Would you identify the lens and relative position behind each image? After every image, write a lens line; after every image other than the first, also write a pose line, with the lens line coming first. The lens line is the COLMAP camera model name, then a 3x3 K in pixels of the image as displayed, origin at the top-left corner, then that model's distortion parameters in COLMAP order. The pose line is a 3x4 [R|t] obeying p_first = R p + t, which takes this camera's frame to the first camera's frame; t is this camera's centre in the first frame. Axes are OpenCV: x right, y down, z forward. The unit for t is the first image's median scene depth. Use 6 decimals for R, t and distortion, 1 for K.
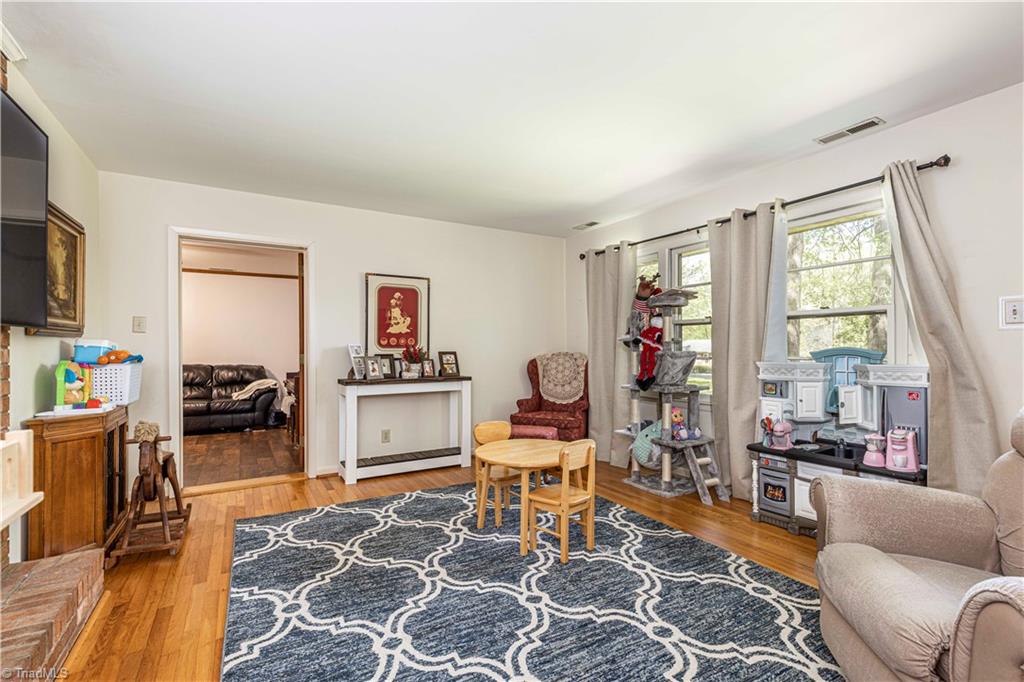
lens RADIAL K [[469.3, 0, 511.1], [0, 469.3, 341.9], [0, 0, 1]] dist [0.003155, 0.001100]
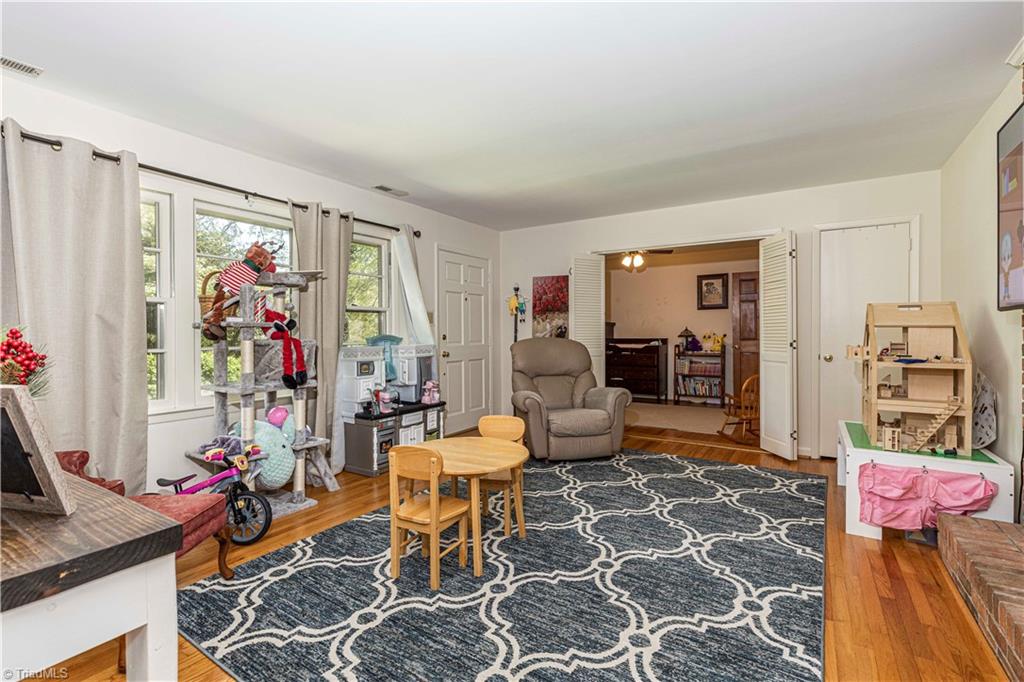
lens RADIAL K [[469.3, 0, 513.2], [0, 469.3, 336.1], [0, 0, 1]] dist [0.003155, 0.001100]
pose [[-0.461283, -0.000581, 0.887253, -1.011939], [-0.002284, 0.999997, -0.000533, 0.022145], [-0.887250, -0.002272, -0.461283, 1.740217]]
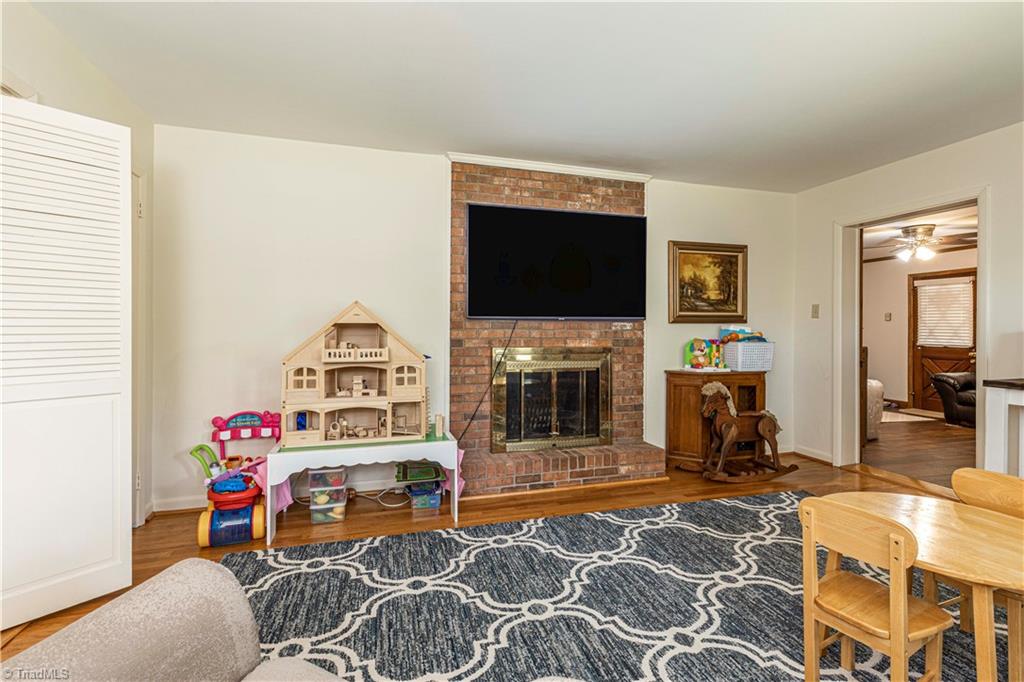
lens RADIAL K [[469.3, 0, 518.0], [0, 469.3, 331.3], [0, 0, 1]] dist [0.003155, 0.001100]
pose [[-0.231637, 0.002993, -0.972798, 0.872585], [0.009871, 0.999951, 0.000727, 0.009121], [0.972752, -0.009434, -0.231655, 0.878825]]
